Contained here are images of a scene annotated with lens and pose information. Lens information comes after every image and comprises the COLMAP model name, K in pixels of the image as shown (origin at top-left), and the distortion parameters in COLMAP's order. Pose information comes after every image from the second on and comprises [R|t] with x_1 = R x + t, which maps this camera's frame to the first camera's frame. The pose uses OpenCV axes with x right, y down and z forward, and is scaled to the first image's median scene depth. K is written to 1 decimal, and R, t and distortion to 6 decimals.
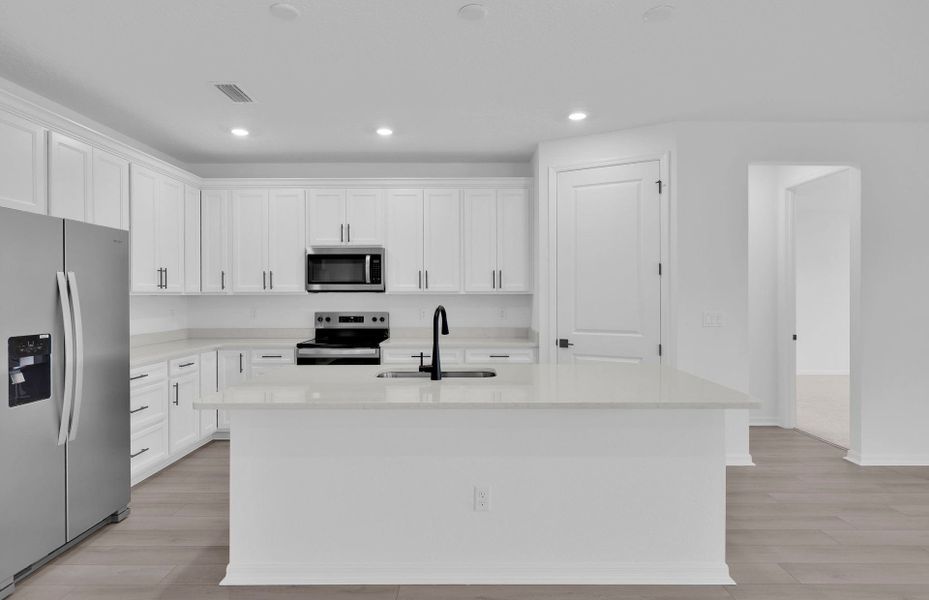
lens RADIAL K [[490.6, 0, 467.4], [0, 490.6, 297.4], [0, 0, 1]] dist [0.003352, 0.000637]
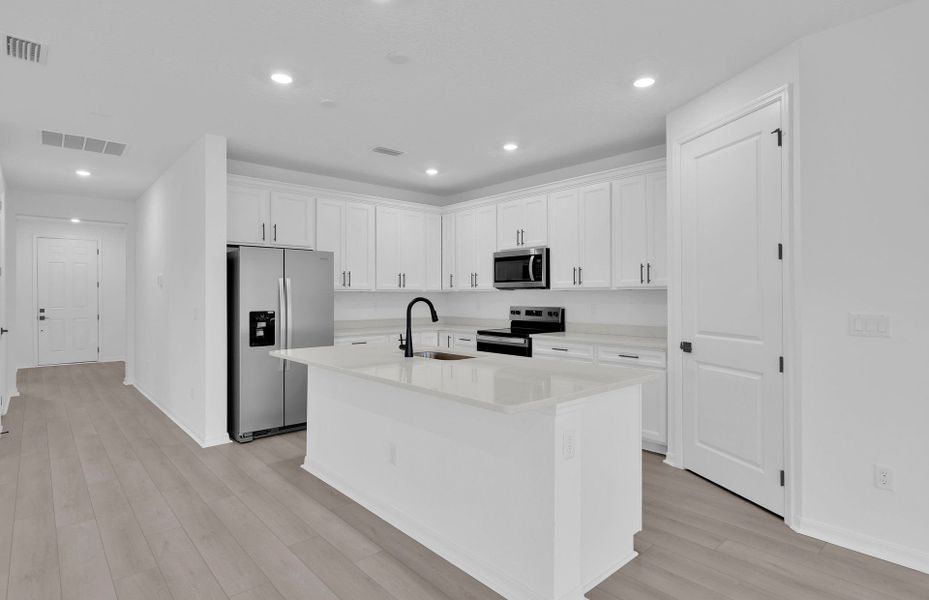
lens RADIAL K [[476.0, 0, 471.5], [0, 476.0, 292.8], [0, 0, 1]] dist [-0.004216, 0.001809]
pose [[0.674492, -0.003959, -0.738271, 0.527459], [-0.004235, 0.999948, -0.009231, 0.009729], [0.738270, 0.009353, 0.674441, 0.174921]]
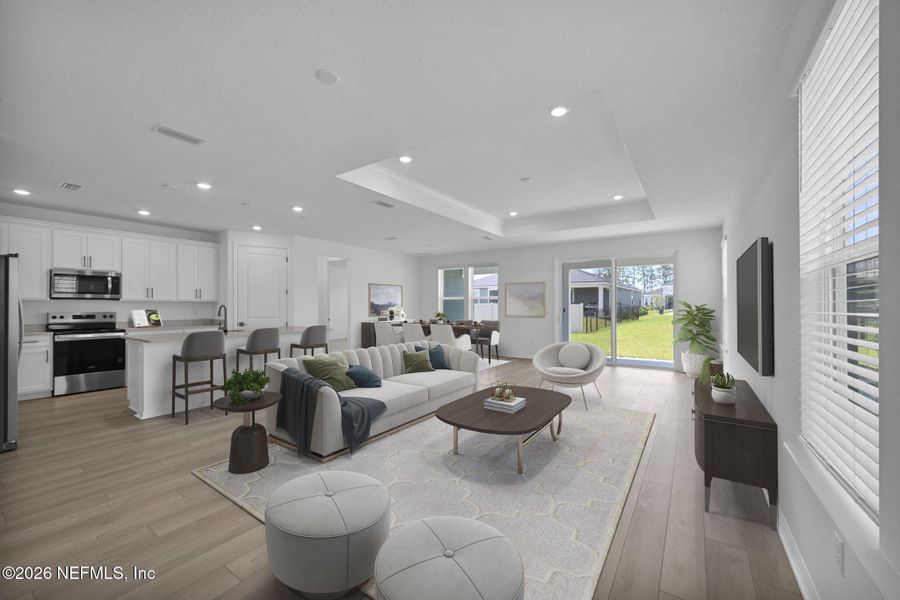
lens RADIAL K [[345.4, 0, 445.4], [0, 345.4, 303.1], [0, 0, 1]] dist [-0.001244, -0.000845]
pose [[0.575790, 0.006522, 0.817572, -0.519929], [0.001947, 0.999954, -0.009349, 0.015657], [-0.817595, 0.006975, 0.575751, -0.606434]]
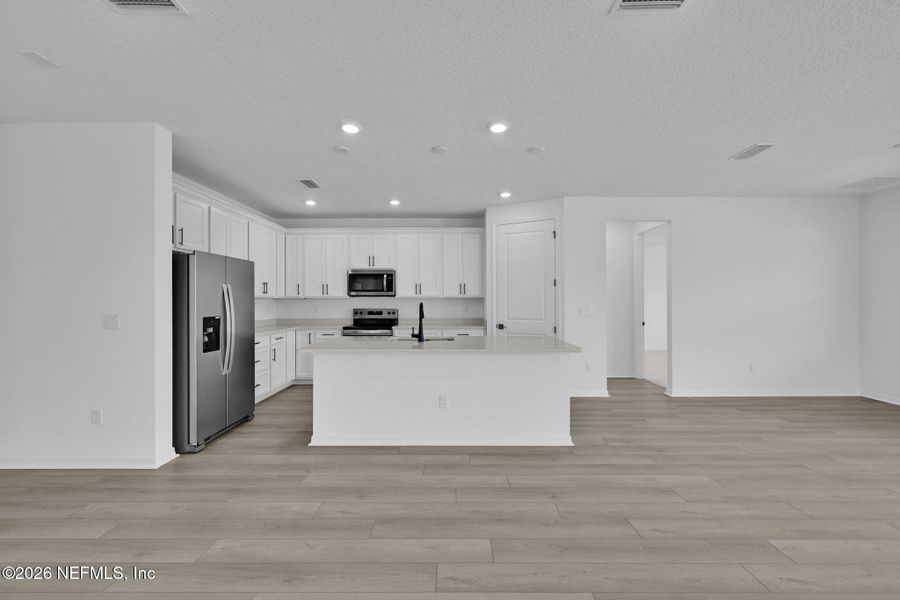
lens RADIAL K [[345.4, 0, 454.2], [0, 345.4, 300.2], [0, 0, 1]] dist [-0.001244, -0.000845]
pose [[0.999992, -0.000014, -0.004022, 0.039063], [-0.000012, 0.999980, -0.006337, 0.010176], [0.004022, 0.006337, 0.999972, -0.182988]]
